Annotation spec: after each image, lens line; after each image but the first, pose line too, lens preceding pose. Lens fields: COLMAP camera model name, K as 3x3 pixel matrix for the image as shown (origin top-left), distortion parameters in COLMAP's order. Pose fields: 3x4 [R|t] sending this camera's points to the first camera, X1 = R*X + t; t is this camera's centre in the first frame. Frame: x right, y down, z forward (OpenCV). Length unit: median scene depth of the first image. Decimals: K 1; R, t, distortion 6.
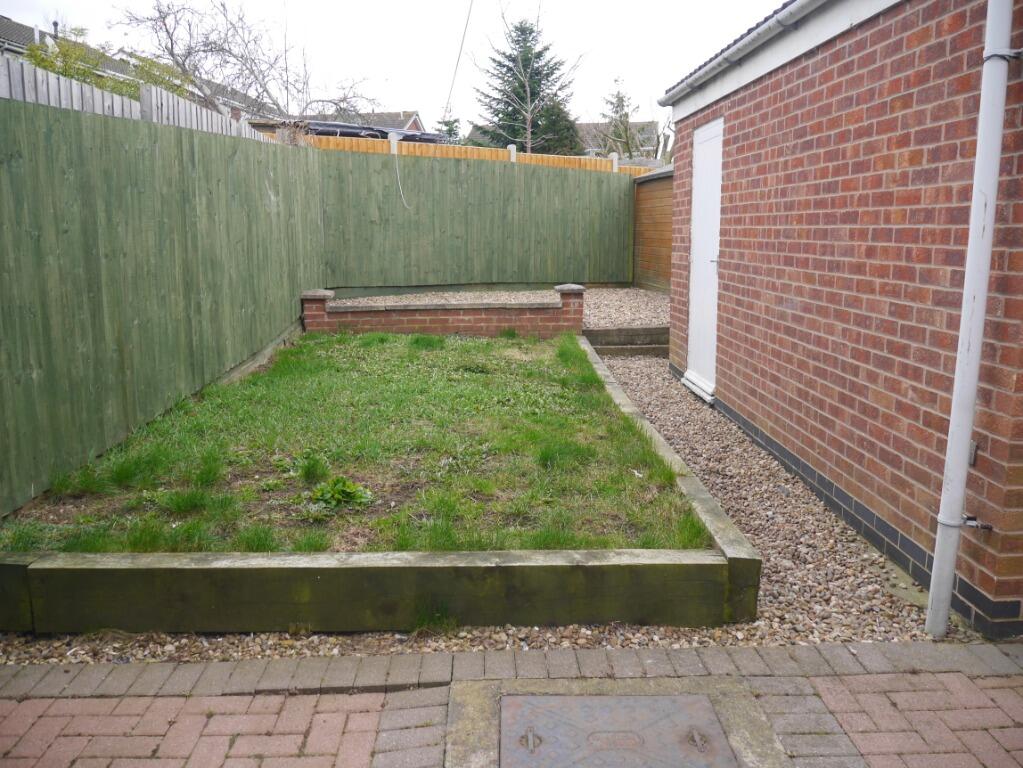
lens RADIAL K [[849.1, 0, 511.0], [0, 849.1, 382.9], [0, 0, 1]] dist [-0.020266, -0.007670]
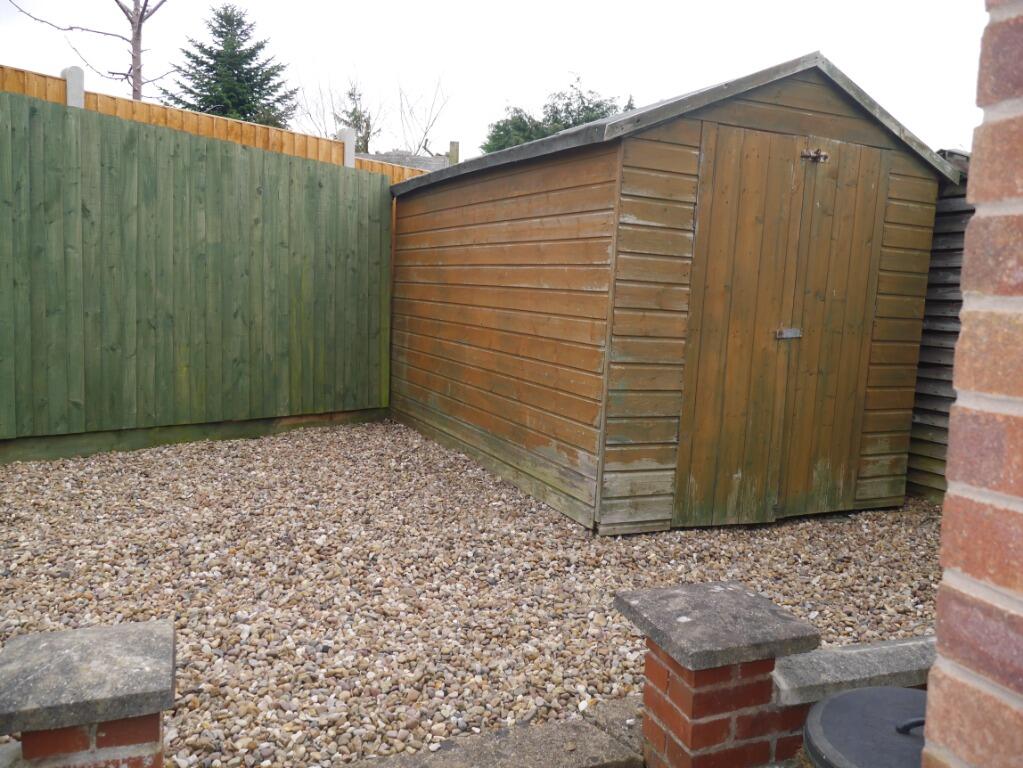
lens RADIAL K [[849.1, 0, 512.2], [0, 849.1, 384.6], [0, 0, 1]] dist [-0.020266, -0.007670]
pose [[0.953237, -0.002251, 0.302214, 0.027896], [0.019584, 0.998331, -0.054337, -0.043540], [-0.301588, 0.057715, 0.951690, 0.223316]]
